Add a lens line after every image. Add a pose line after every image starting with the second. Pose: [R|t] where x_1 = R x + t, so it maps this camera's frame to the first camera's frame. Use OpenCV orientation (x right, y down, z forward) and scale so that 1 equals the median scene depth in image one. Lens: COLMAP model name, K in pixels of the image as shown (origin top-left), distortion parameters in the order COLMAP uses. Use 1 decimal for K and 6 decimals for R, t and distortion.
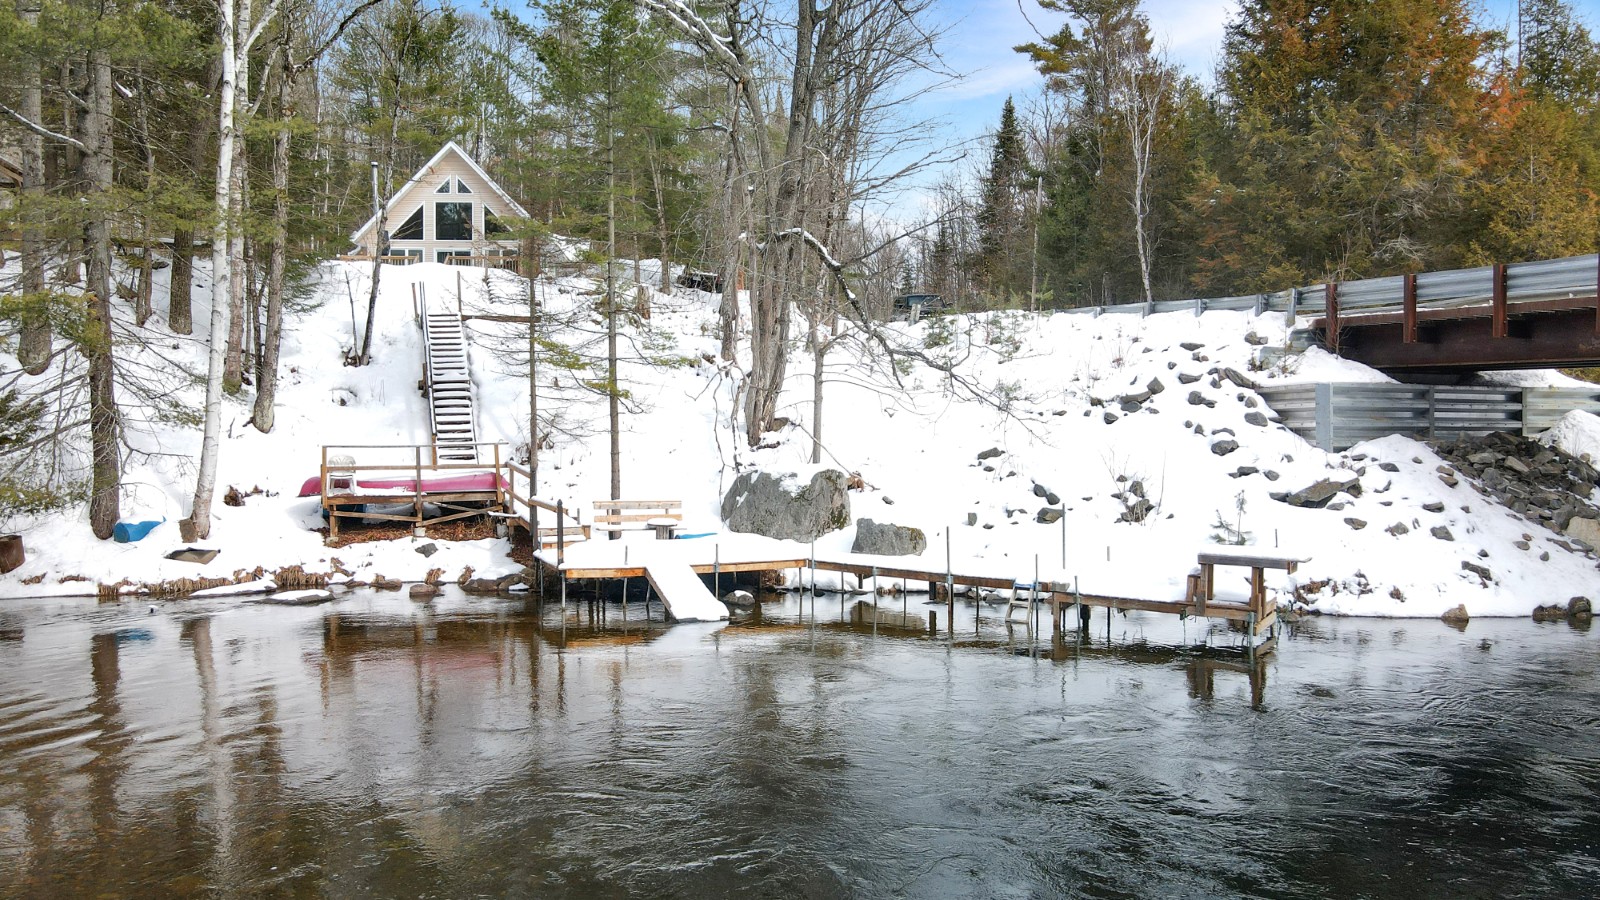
lens RADIAL K [[1194.3, 0, 795.7], [0, 1194.3, 443.8], [0, 0, 1]] dist [-0.004120, 0.008447]
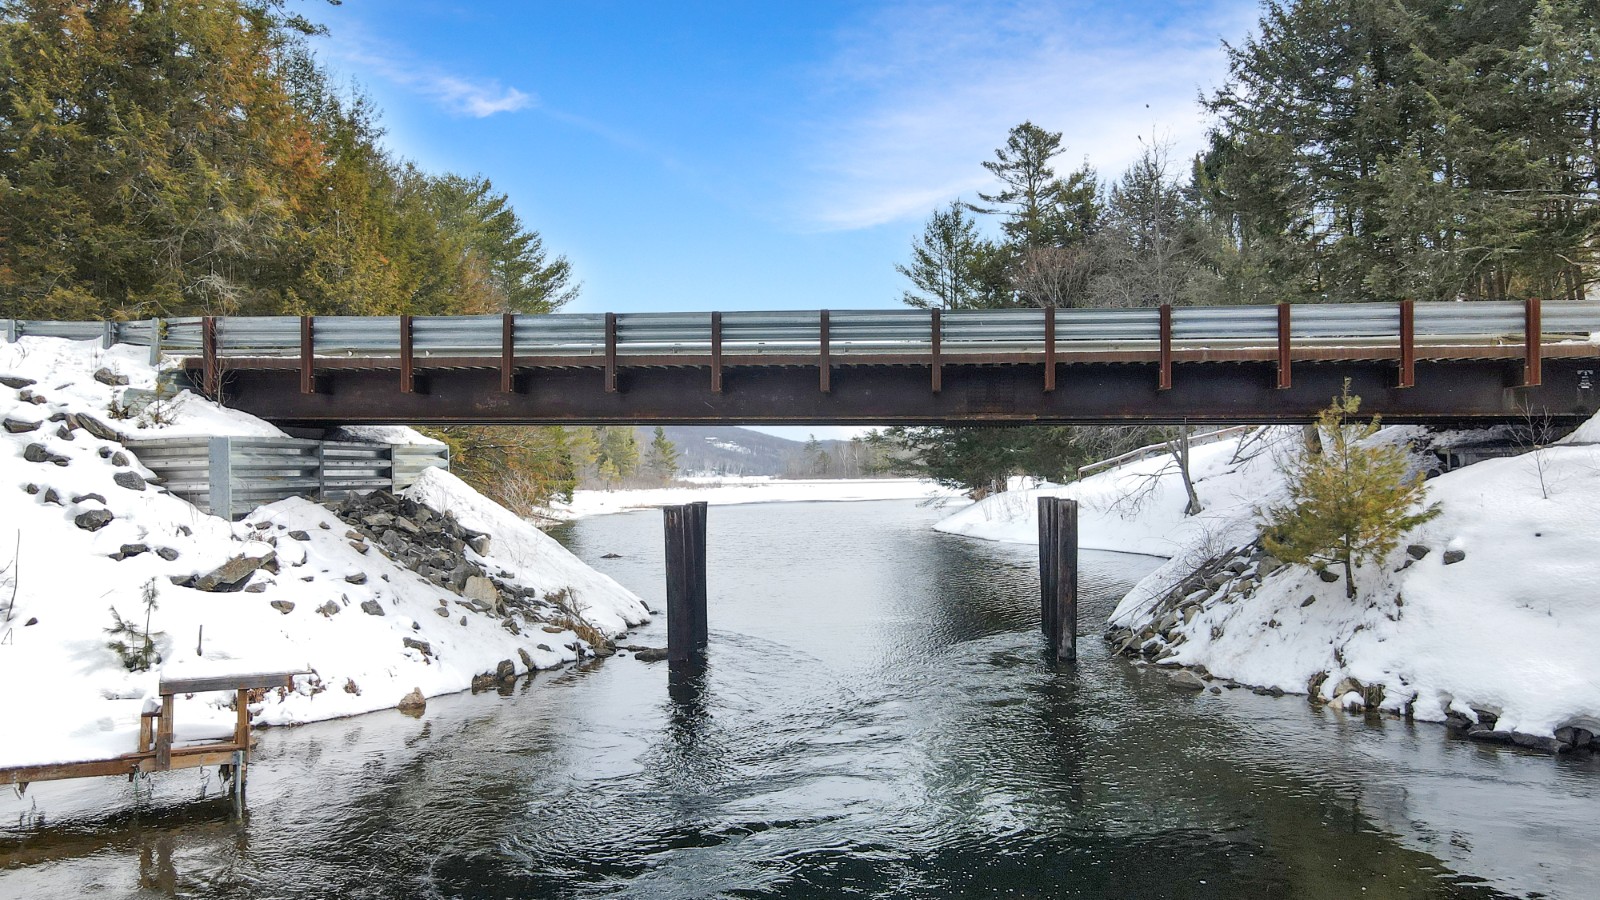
lens RADIAL K [[1194.3, 0, 798.1], [0, 1194.3, 457.1], [0, 0, 1]] dist [-0.004120, 0.008447]
pose [[0.529116, 0.003766, 0.848541, -0.042577], [0.019812, 0.999663, -0.016791, -0.014431], [-0.848318, 0.025696, 0.528863, 0.219207]]
